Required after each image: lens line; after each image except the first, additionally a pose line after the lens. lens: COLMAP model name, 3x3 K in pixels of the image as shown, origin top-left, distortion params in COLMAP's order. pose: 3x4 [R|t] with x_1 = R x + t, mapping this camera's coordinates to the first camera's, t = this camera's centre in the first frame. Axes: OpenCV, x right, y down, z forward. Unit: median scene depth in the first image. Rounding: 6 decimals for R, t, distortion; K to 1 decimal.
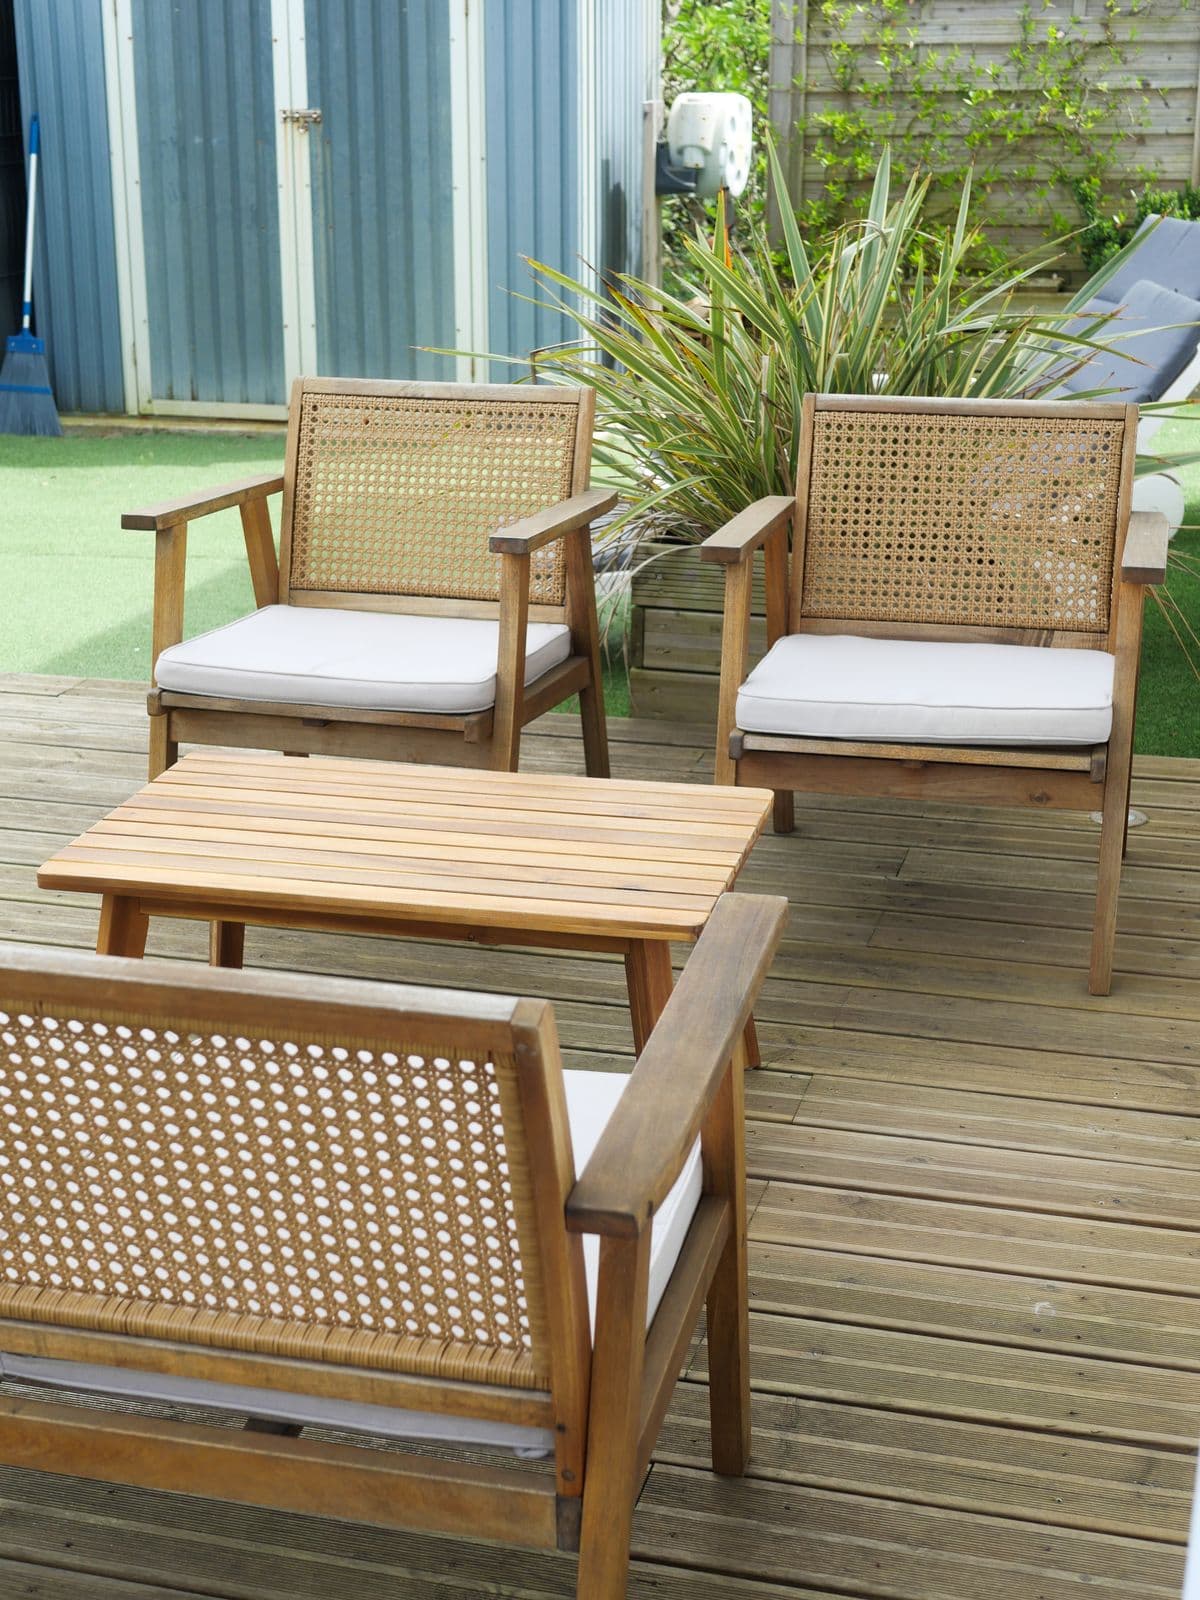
lens RADIAL K [[2409.8, 0, 596.2], [0, 2409.8, 810.7], [0, 0, 1]] dist [-0.017908, 0.059745]
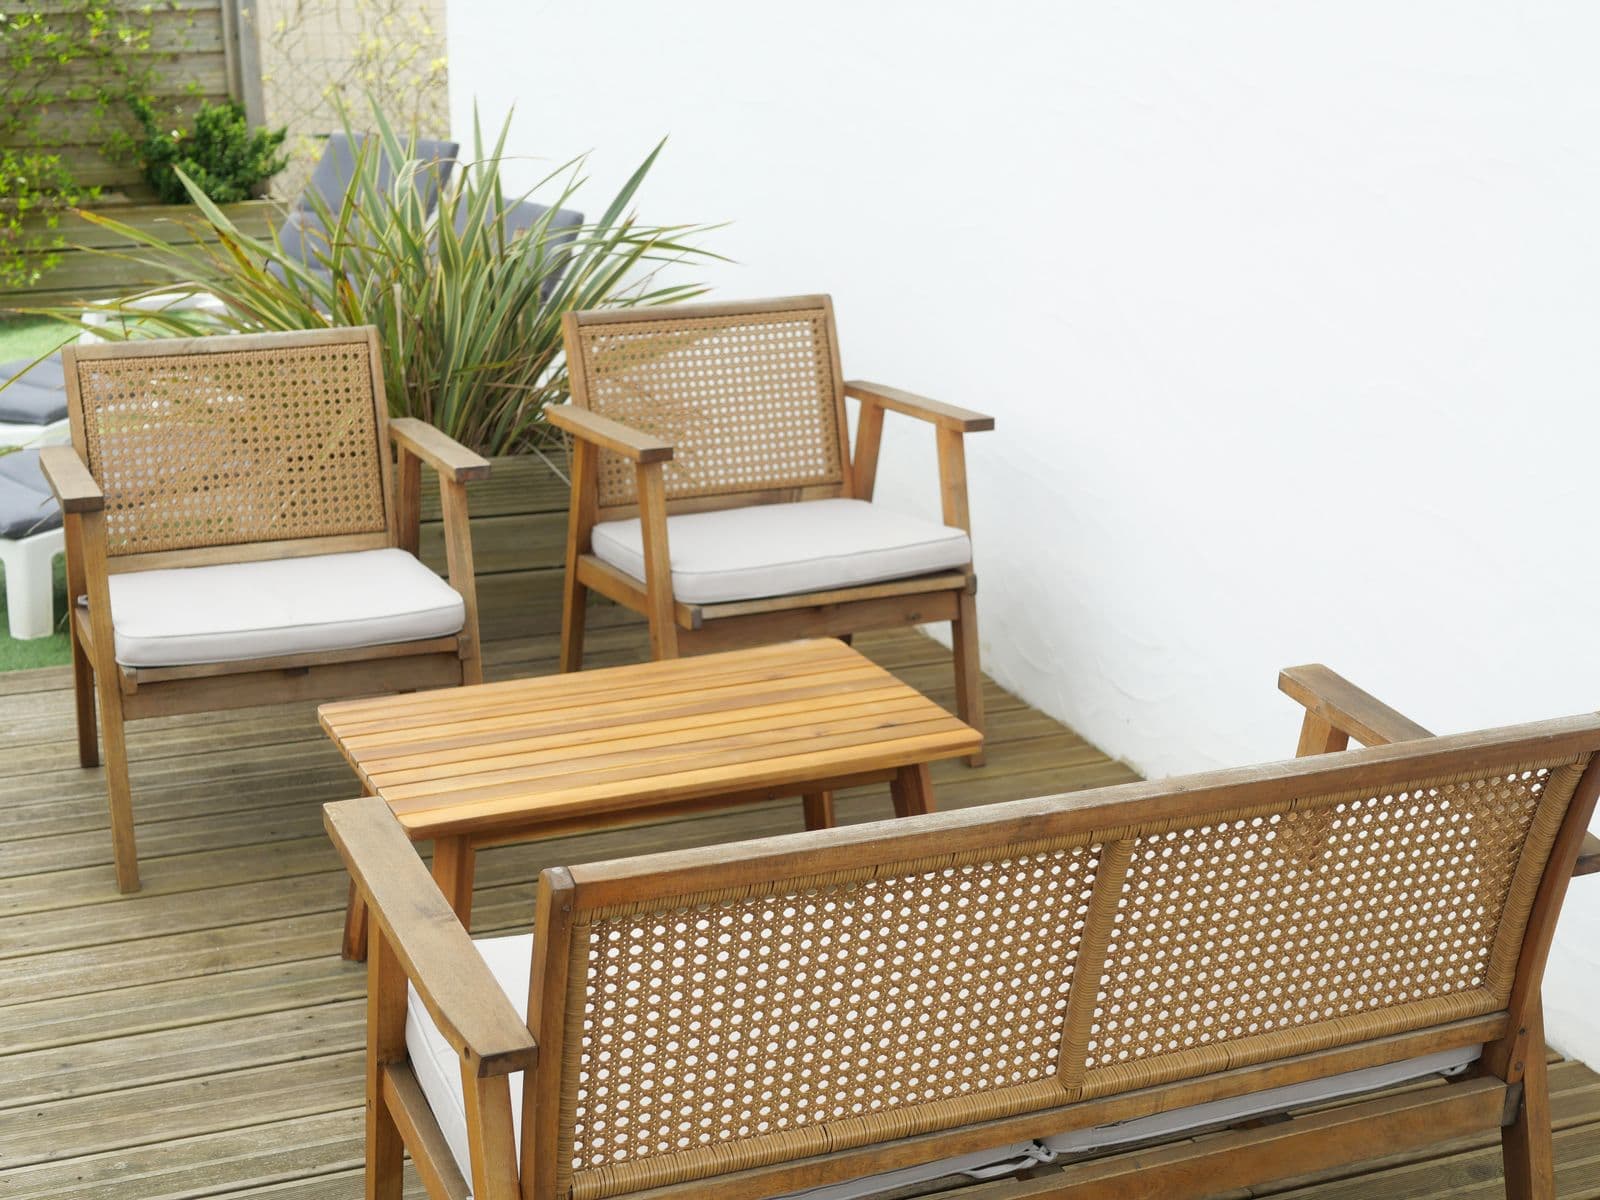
lens RADIAL K [[2409.8, 0, 808.4], [0, 2409.8, 604.4], [0, 0, 1]] dist [-0.017908, 0.059745]
pose [[0.784546, -0.165139, 0.597676, -0.508295], [0.187262, 0.981979, 0.025511, -0.045633], [-0.591118, 0.091907, 0.801332, 0.041645]]
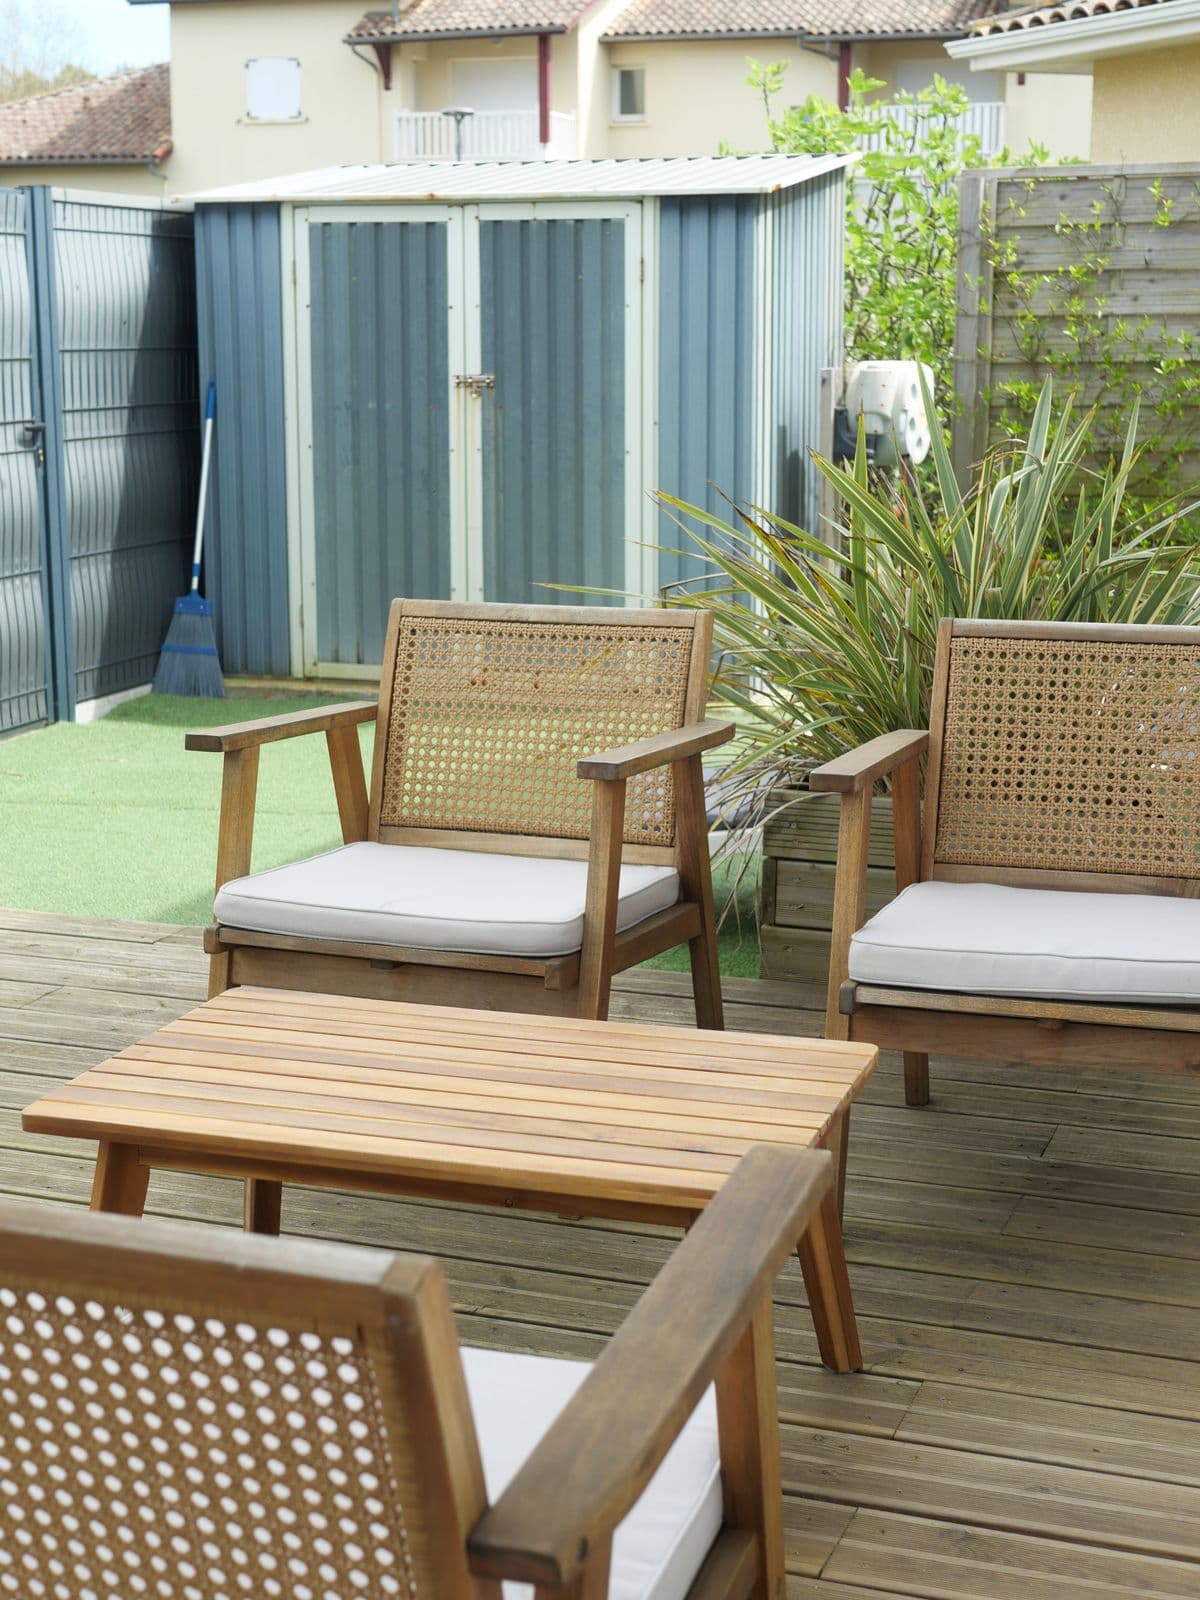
lens RADIAL K [[2409.8, 0, 596.2], [0, 2409.8, 810.7], [0, 0, 1]] dist [-0.017908, 0.059745]
pose [[0.996129, 0.015990, -0.086435, 0.036125], [-0.026338, 0.992432, -0.119940, 0.011368], [0.083863, 0.121752, 0.989011, 0.096522]]
